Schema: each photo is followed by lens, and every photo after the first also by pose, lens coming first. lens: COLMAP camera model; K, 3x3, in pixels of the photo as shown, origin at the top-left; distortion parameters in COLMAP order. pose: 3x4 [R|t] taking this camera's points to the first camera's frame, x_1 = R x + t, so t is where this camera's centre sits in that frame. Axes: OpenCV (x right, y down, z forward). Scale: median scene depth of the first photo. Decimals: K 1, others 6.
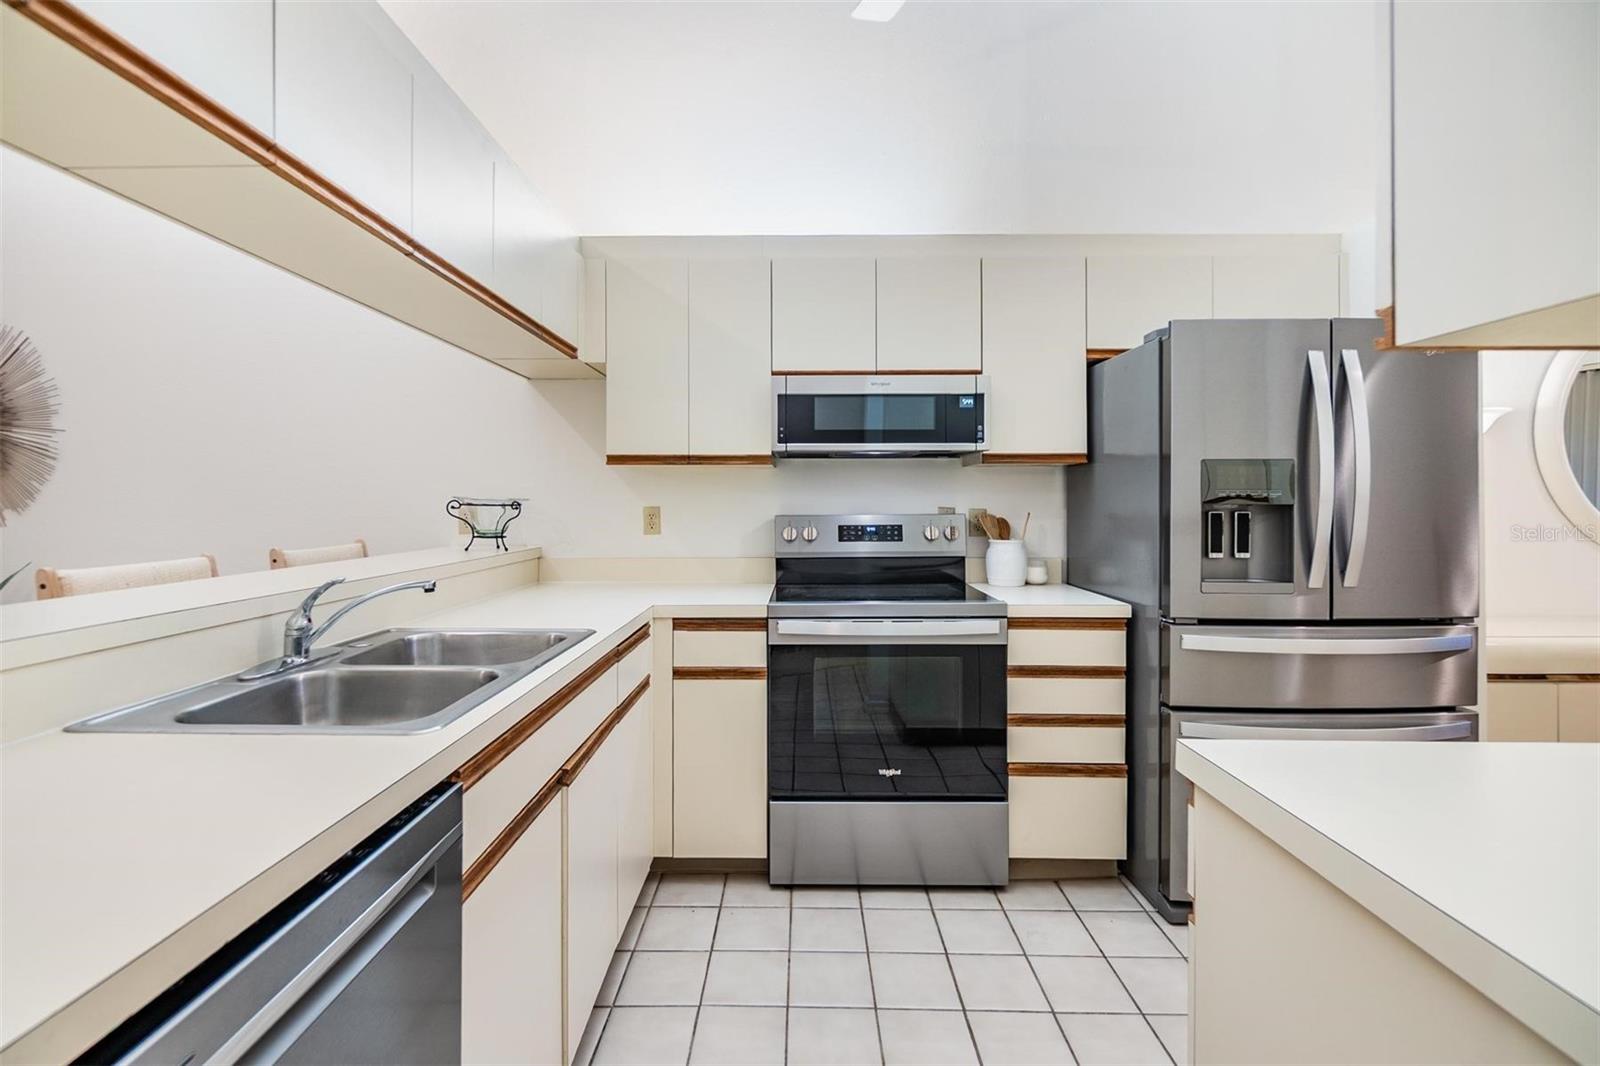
lens RADIAL K [[702.9, 0, 795.1], [0, 702.9, 499.7], [0, 0, 1]] dist [-0.006647, 0.001772]
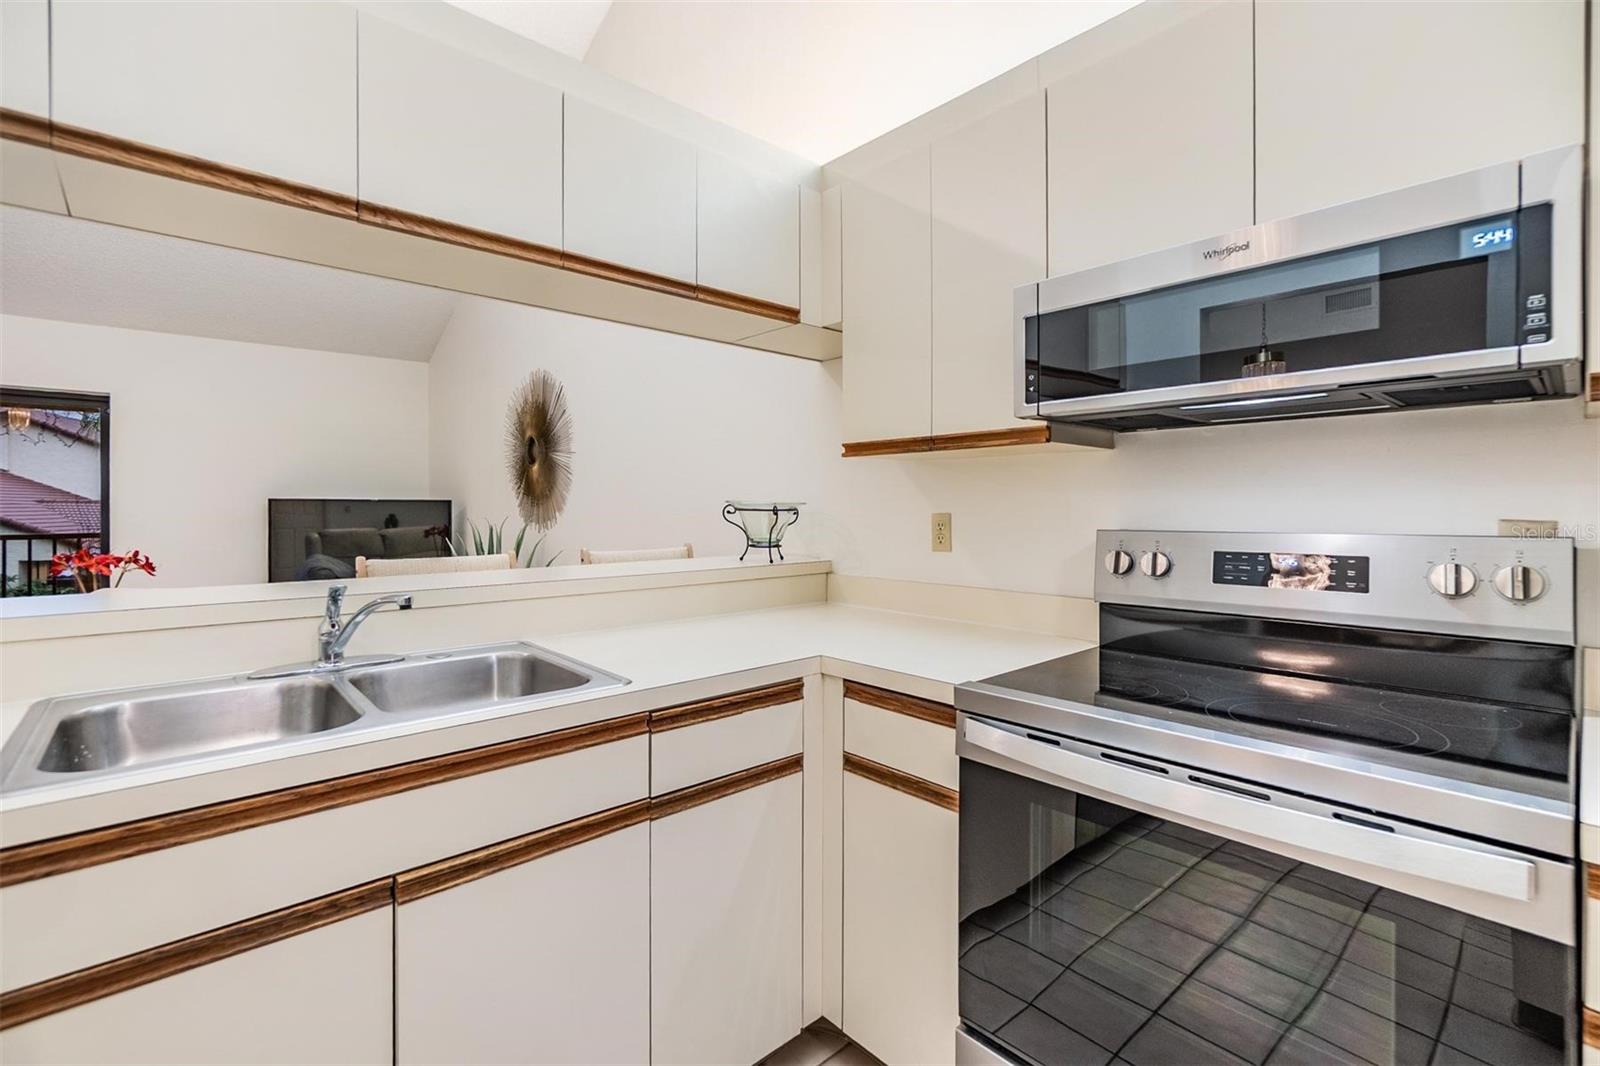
lens RADIAL K [[702.9, 0, 786.0], [0, 702.9, 510.6], [0, 0, 1]] dist [-0.006647, 0.001772]
pose [[0.671914, 0.005327, -0.740610, 0.266805], [0.000725, 0.999969, 0.007850, 0.001815], [0.740629, -0.005811, 0.671889, 0.468418]]
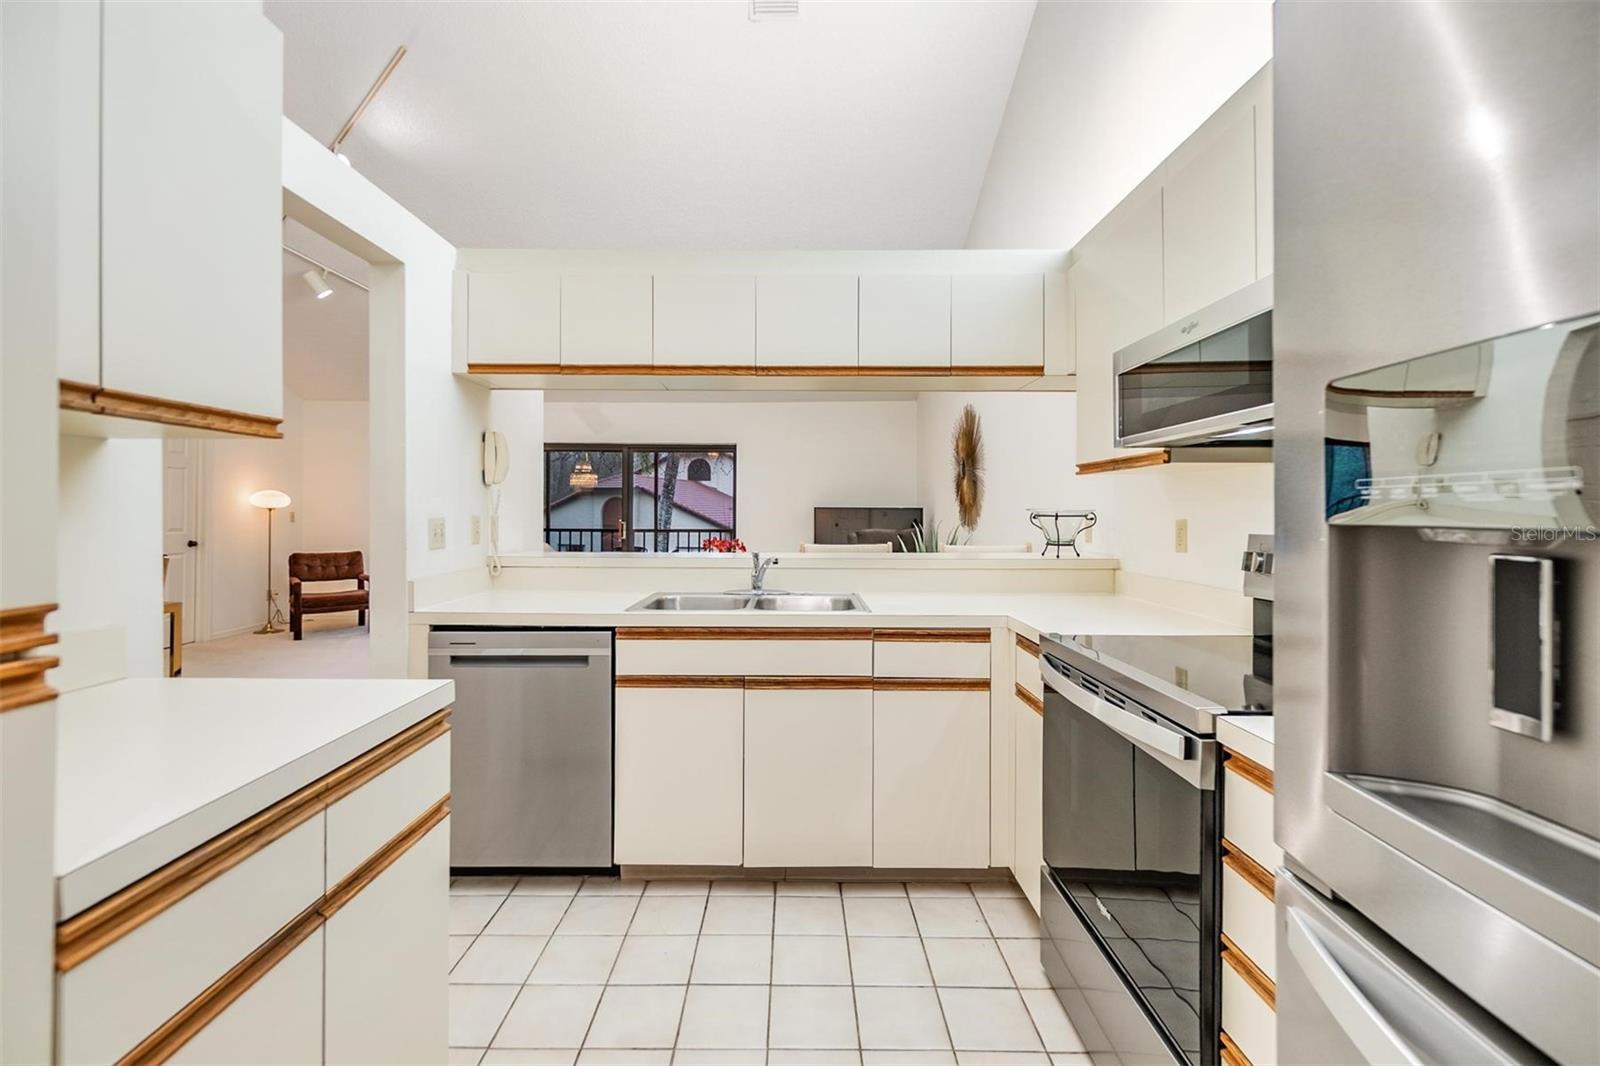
lens RADIAL K [[702.9, 0, 795.1], [0, 702.9, 507.3], [0, 0, 1]] dist [-0.006647, 0.001772]
pose [[0.005296, -0.005689, -0.999970, 0.744175], [0.000312, 0.999984, -0.005687, 0.000340], [0.999986, -0.000282, 0.005298, 0.635561]]
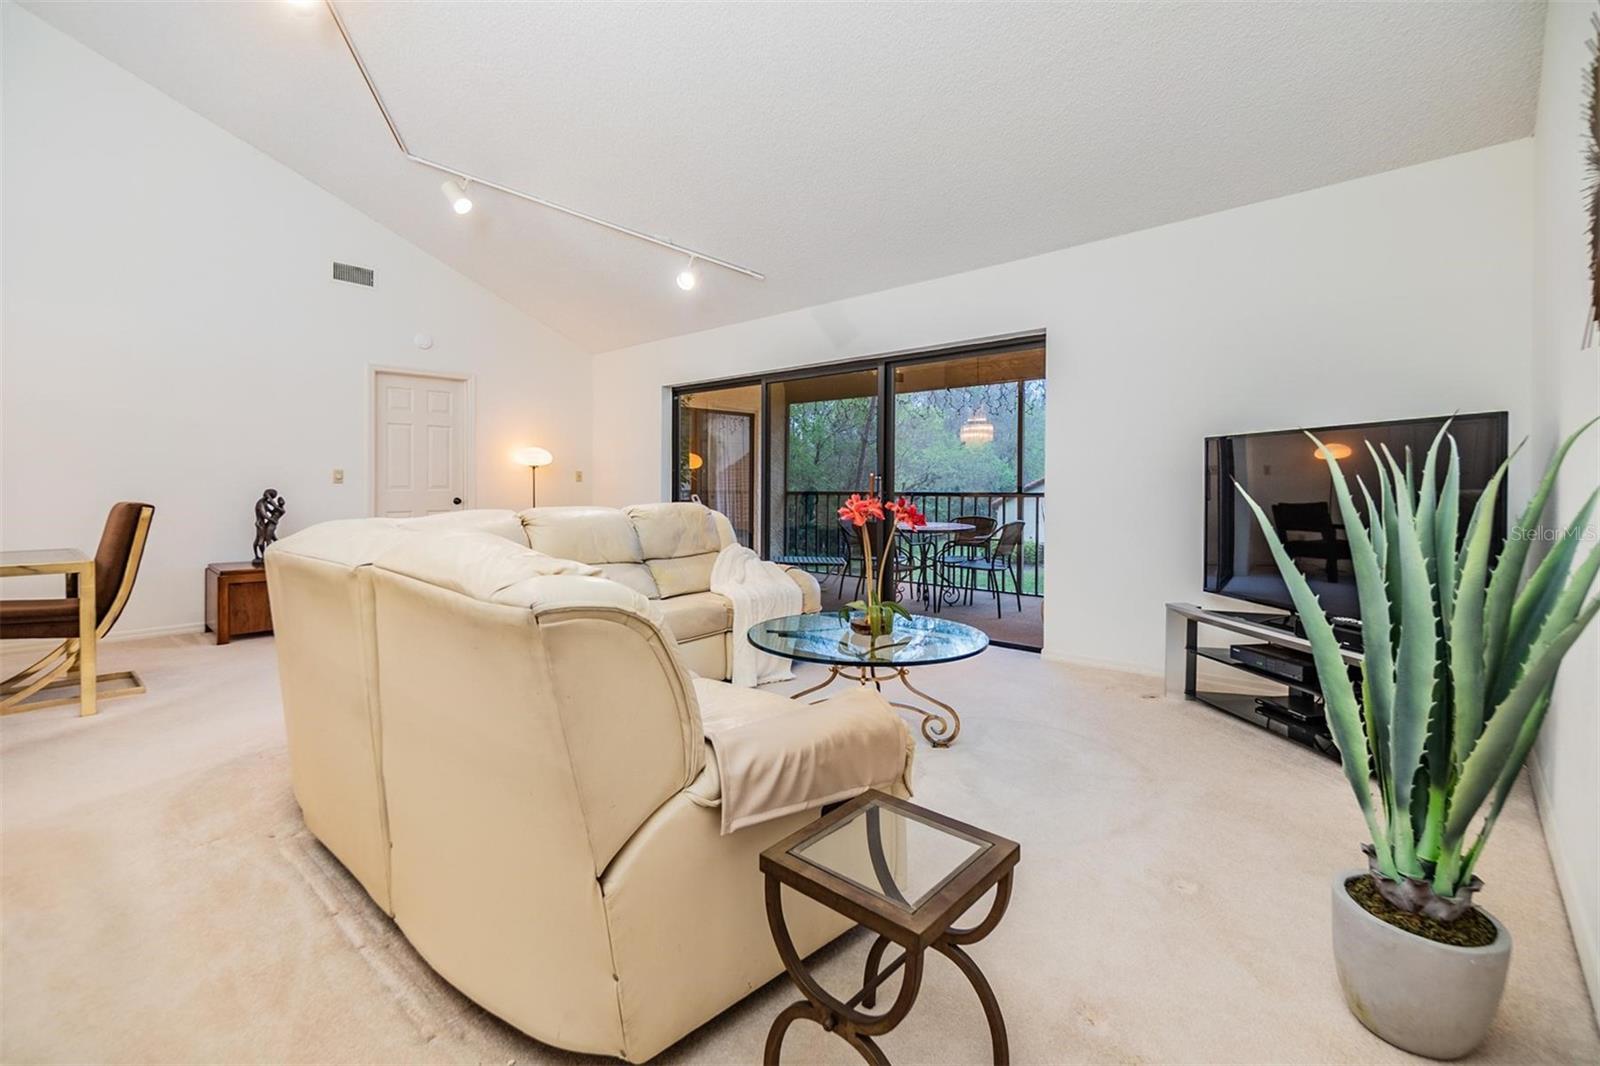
lens RADIAL K [[702.9, 0, 782.6], [0, 702.9, 489.7], [0, 0, 1]] dist [-0.006647, 0.001772]
pose [[-0.672552, 0.012525, -0.739944, -0.736351], [0.012209, 0.999908, 0.005829, 0.078192], [0.739949, -0.005114, -0.672643, 1.087643]]
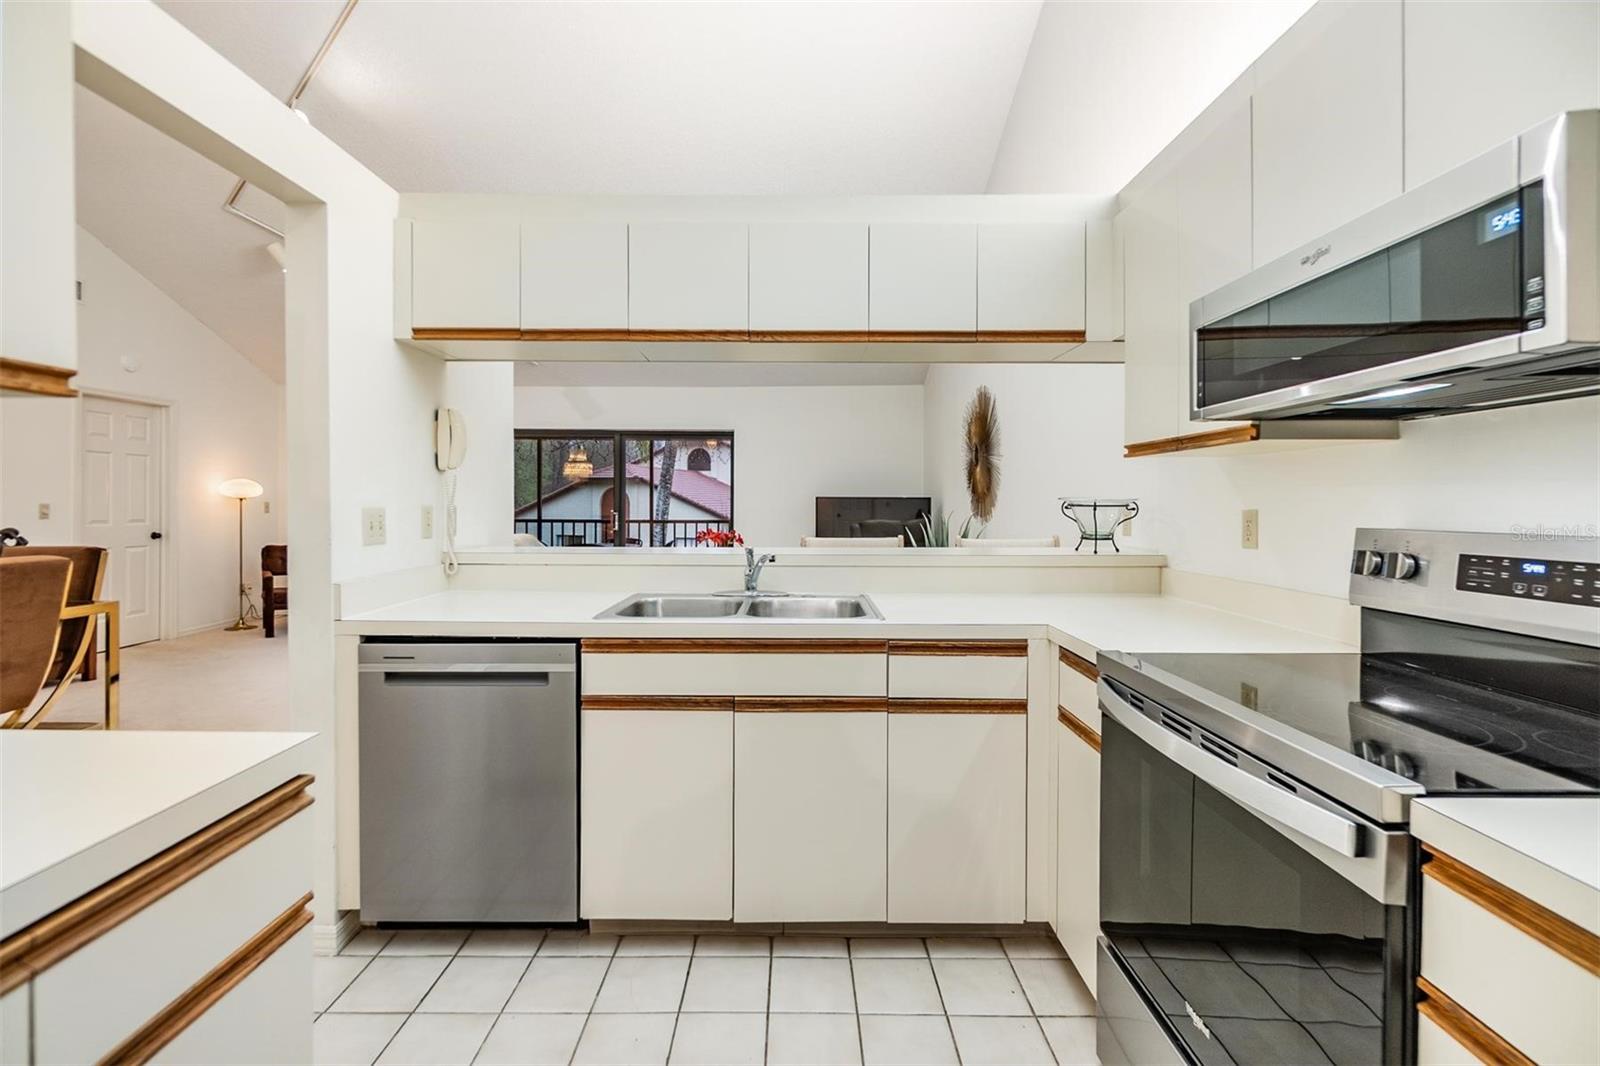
lens RADIAL K [[702.9, 0, 796.1], [0, 702.9, 505.1], [0, 0, 1]] dist [-0.006647, 0.001772]
pose [[0.005753, 0.005002, -0.999971, 0.592971], [0.000372, 0.999987, 0.005004, 0.001920], [0.999983, -0.000400, 0.005751, 0.637559]]
